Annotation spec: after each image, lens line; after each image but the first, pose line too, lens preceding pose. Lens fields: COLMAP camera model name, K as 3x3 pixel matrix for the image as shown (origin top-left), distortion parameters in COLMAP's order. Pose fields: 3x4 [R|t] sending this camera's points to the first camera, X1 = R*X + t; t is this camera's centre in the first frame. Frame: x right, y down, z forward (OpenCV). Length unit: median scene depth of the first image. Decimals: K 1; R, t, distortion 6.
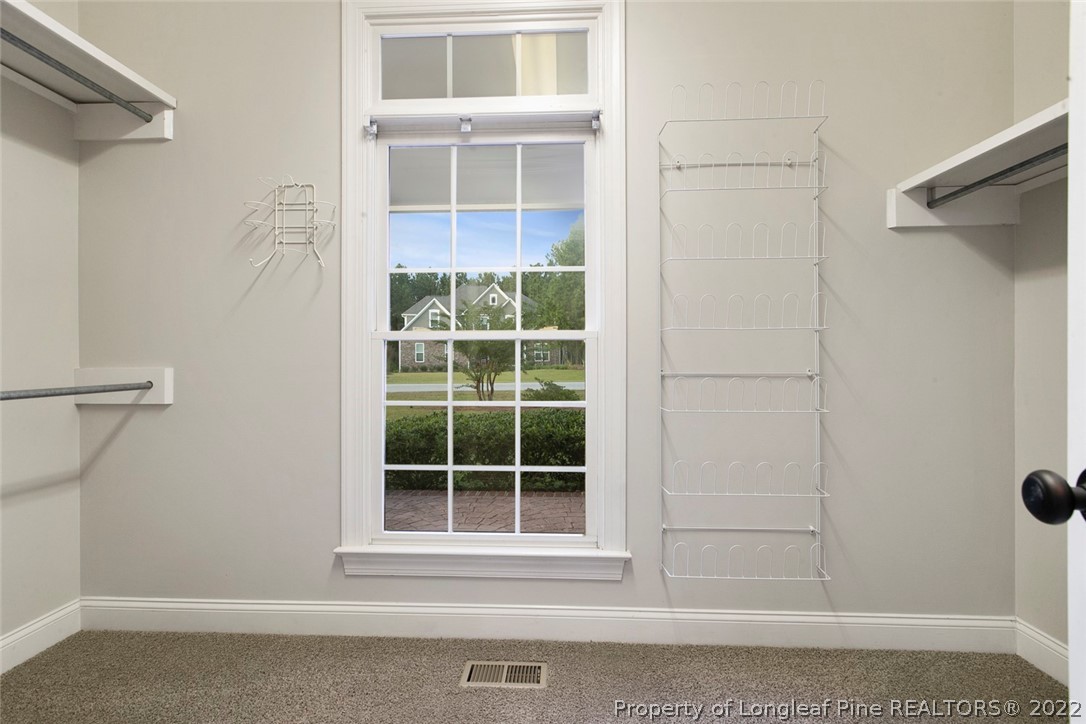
lens RADIAL K [[498.5, 0, 542.1], [0, 498.5, 359.7], [0, 0, 1]] dist [0.002723, 0.000409]
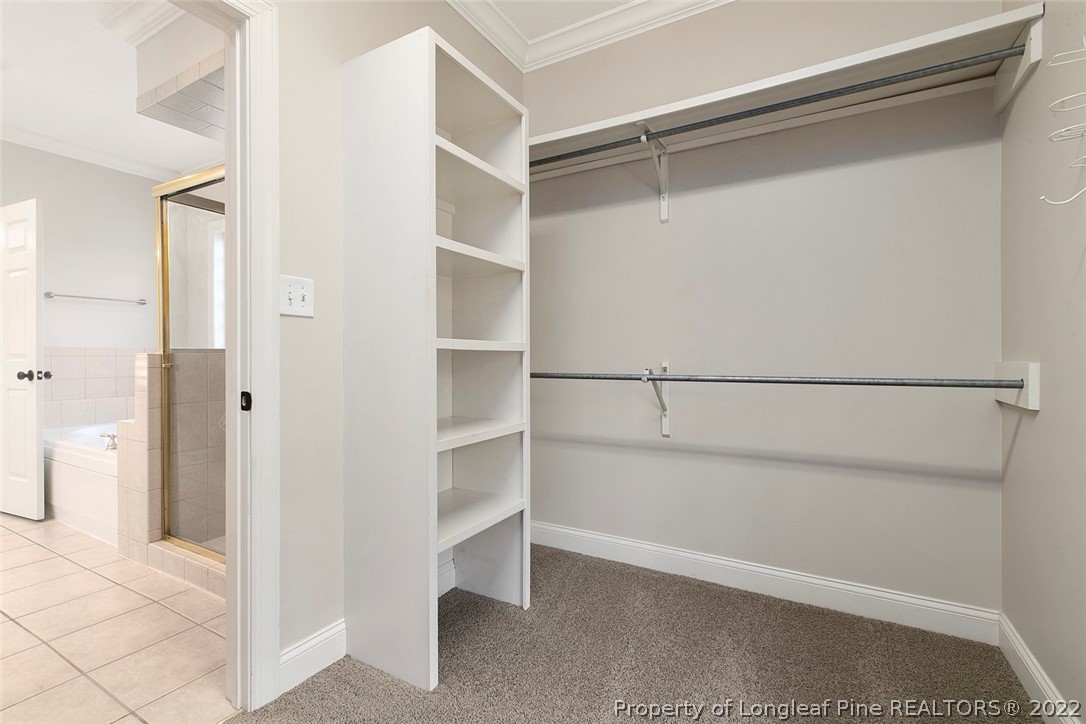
lens RADIAL K [[498.5, 0, 541.5], [0, 498.5, 354.5], [0, 0, 1]] dist [0.002723, 0.000409]
pose [[-0.457211, 0.008855, -0.889314, 0.277984], [0.002538, 0.999959, 0.008652, -0.004983], [0.889355, 0.001699, -0.457215, 0.677750]]
